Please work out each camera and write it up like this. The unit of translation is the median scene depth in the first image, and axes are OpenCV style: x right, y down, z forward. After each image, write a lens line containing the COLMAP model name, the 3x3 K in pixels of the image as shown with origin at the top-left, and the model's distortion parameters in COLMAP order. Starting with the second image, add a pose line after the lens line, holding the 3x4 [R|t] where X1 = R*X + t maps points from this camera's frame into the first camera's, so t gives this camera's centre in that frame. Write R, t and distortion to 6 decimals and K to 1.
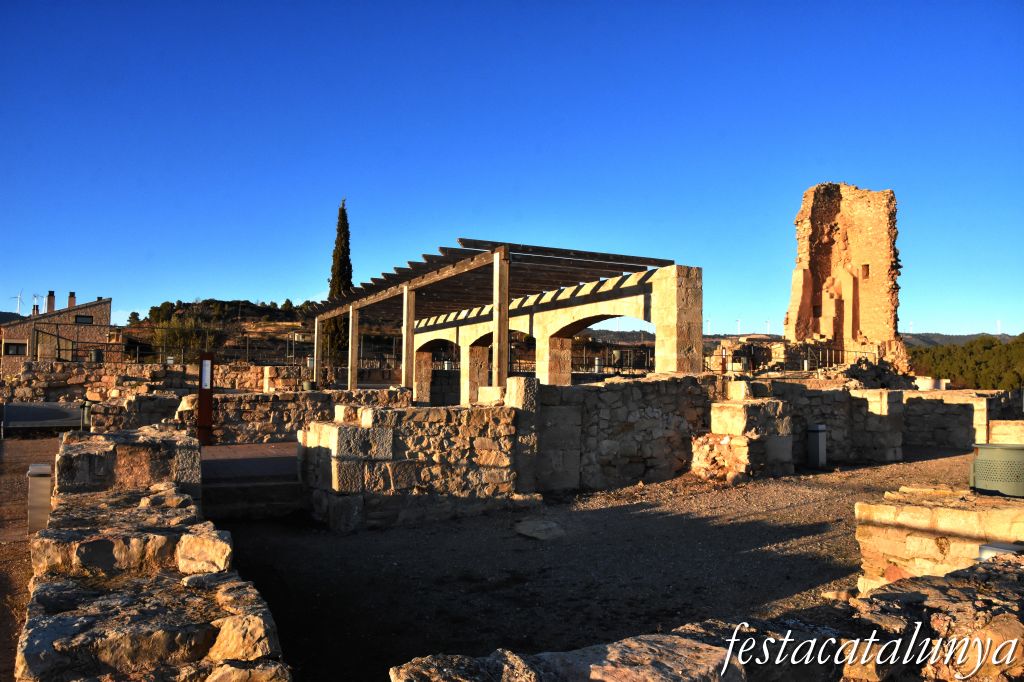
lens RADIAL K [[800.4, 0, 512.0], [0, 800.4, 341.0], [0, 0, 1]] dist [-0.123300, 0.003206]
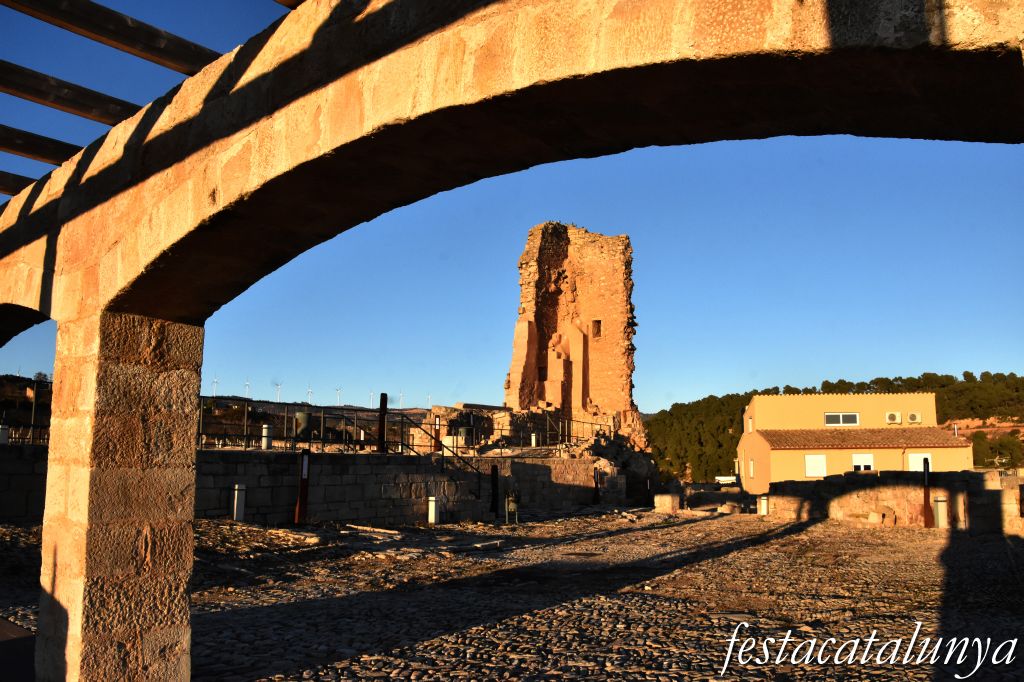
lens RADIAL K [[800.4, 0, 512.0], [0, 800.4, 341.0], [0, 0, 1]] dist [-0.123300, 0.003206]
pose [[0.913811, 0.052631, 0.402715, 0.021921], [-0.015588, 0.995382, -0.094717, 0.007944], [-0.405840, 0.080276, 0.910412, 0.253749]]
